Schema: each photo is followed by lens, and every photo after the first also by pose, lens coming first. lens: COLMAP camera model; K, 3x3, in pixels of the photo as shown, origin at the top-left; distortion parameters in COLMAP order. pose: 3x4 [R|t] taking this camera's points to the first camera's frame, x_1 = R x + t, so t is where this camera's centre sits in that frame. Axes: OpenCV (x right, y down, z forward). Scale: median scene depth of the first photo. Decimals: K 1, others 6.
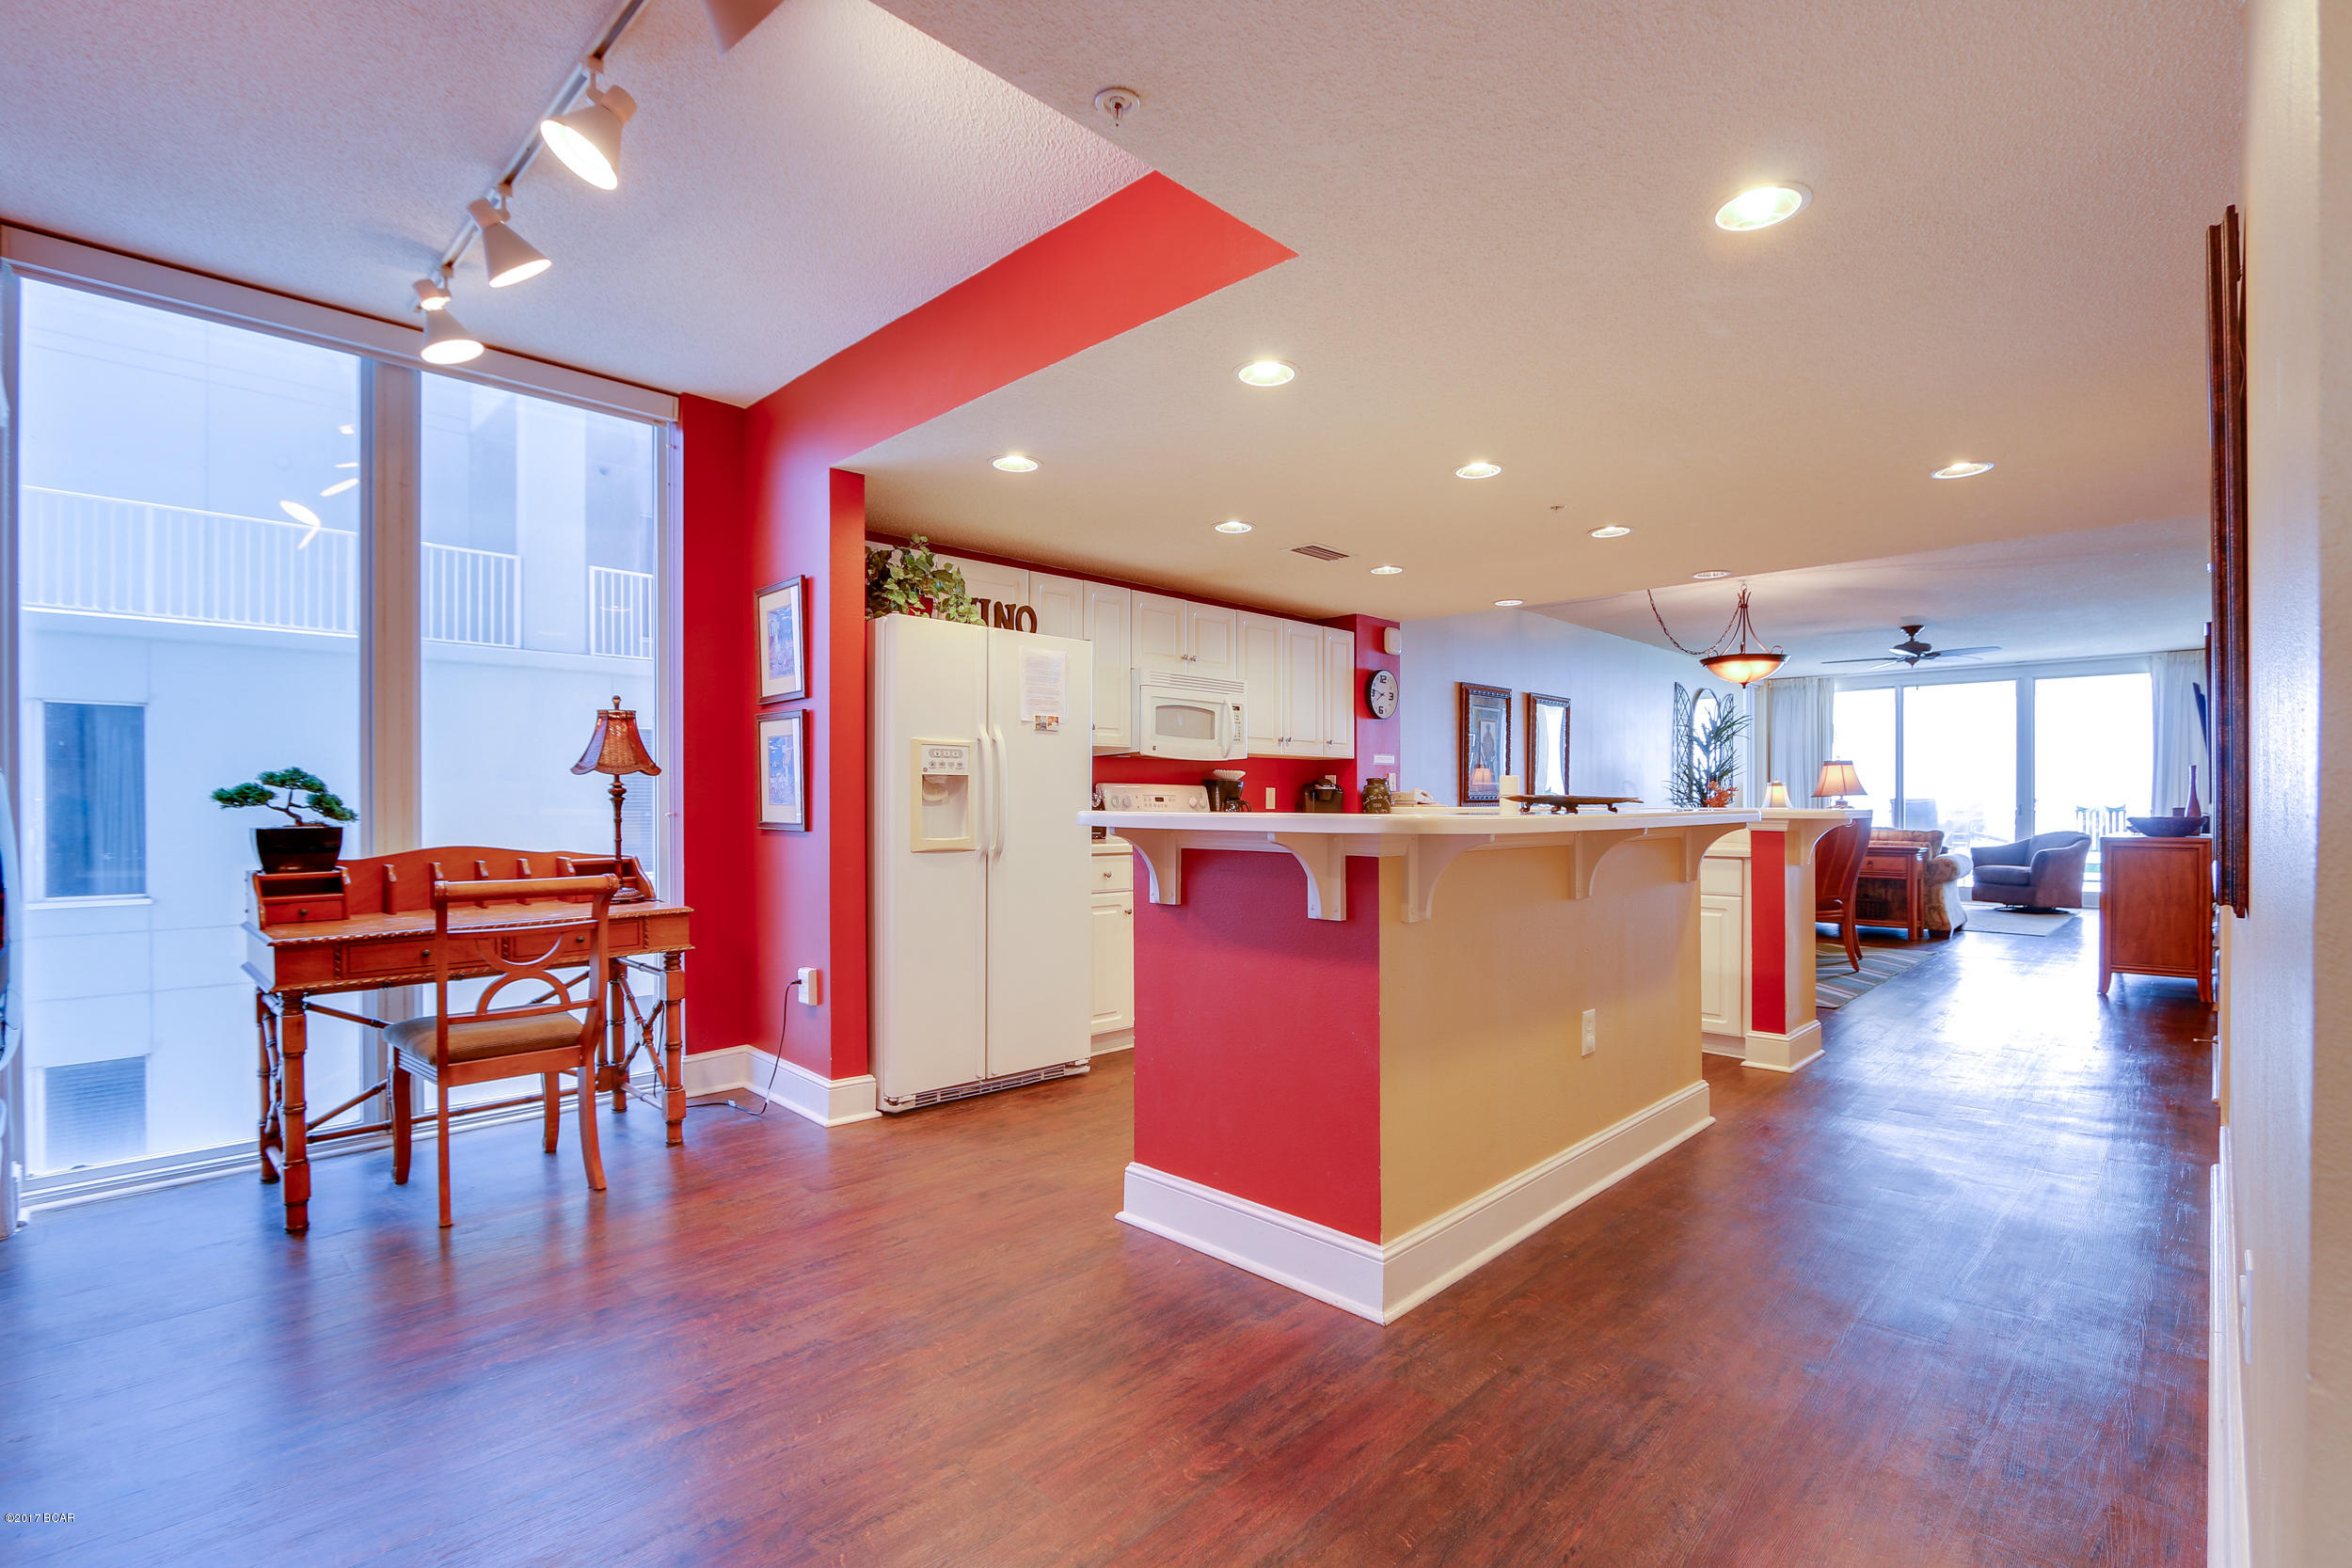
lens RADIAL K [[1083.5, 0, 1205.4], [0, 1083.5, 803.8], [0, 0, 1]] dist [-0.019934, 0.000634]
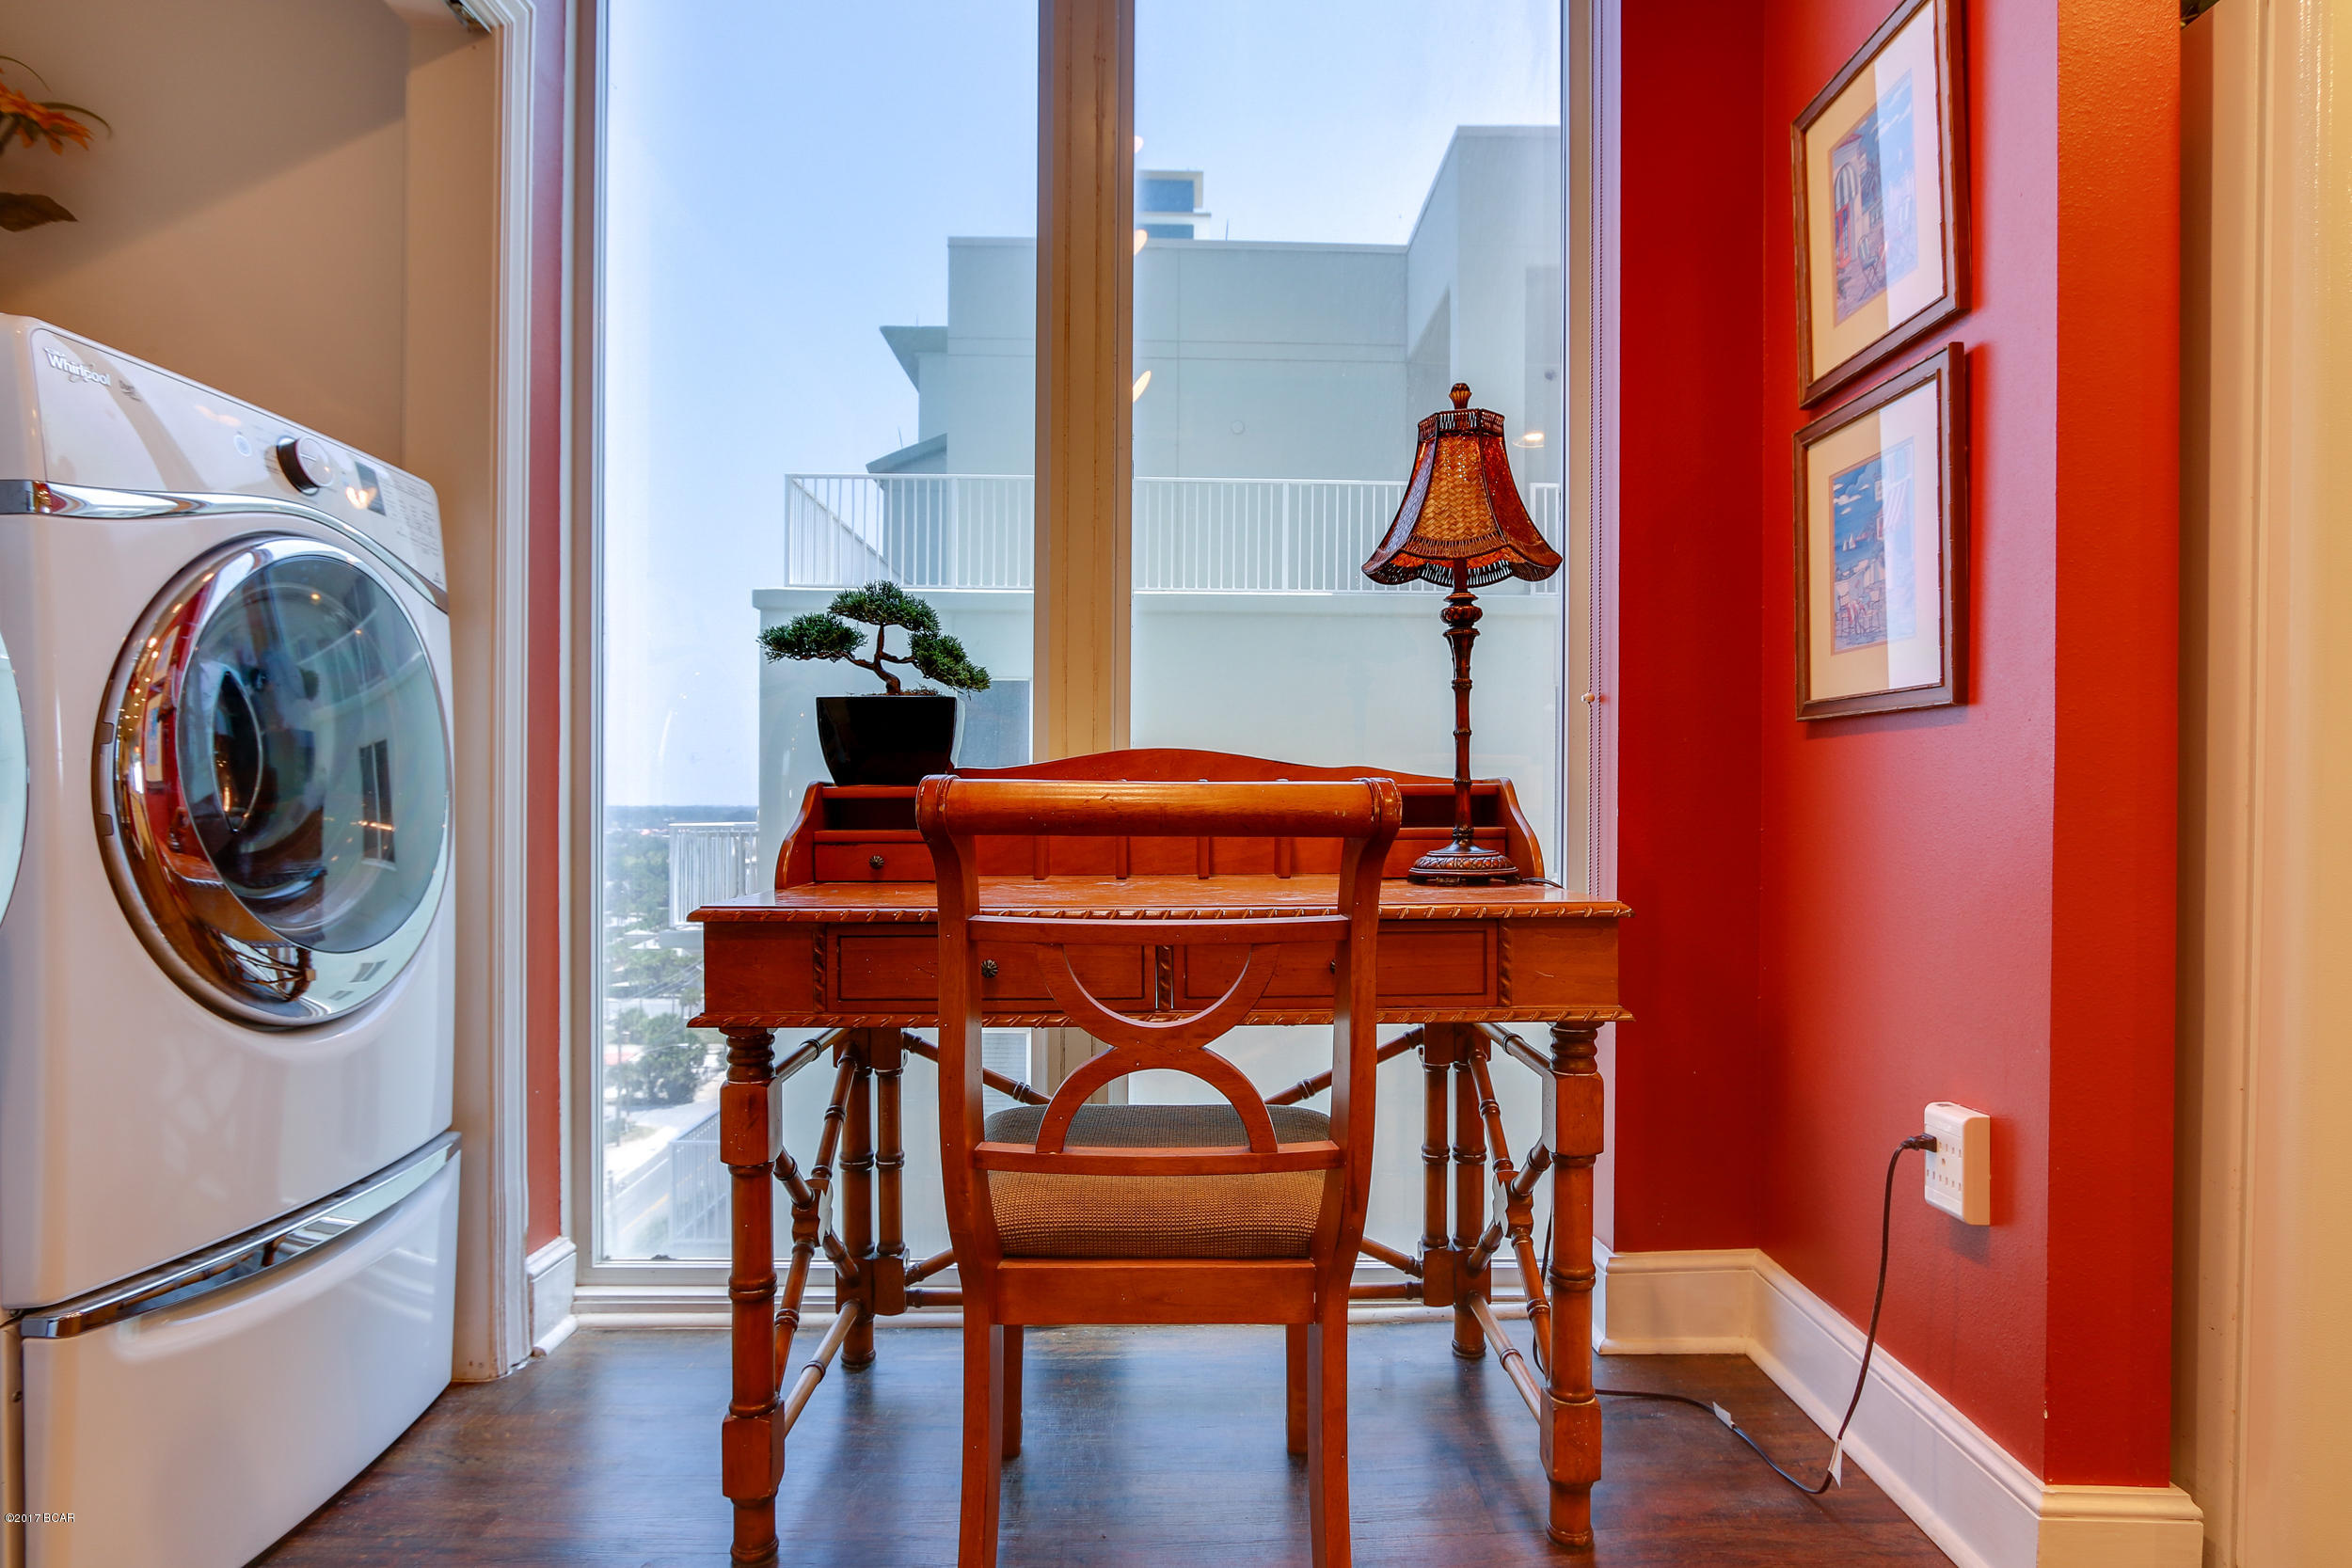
lens RADIAL K [[1198.2, 0, 1176.2], [0, 1198.2, 825.7], [0, 0, 1]] dist [-0.024095, 0.000291]
pose [[0.680128, 0.015302, -0.732934, -0.281106], [-0.006368, 0.999868, 0.014966, 0.063465], [0.733066, -0.005512, 0.680135, 0.604915]]
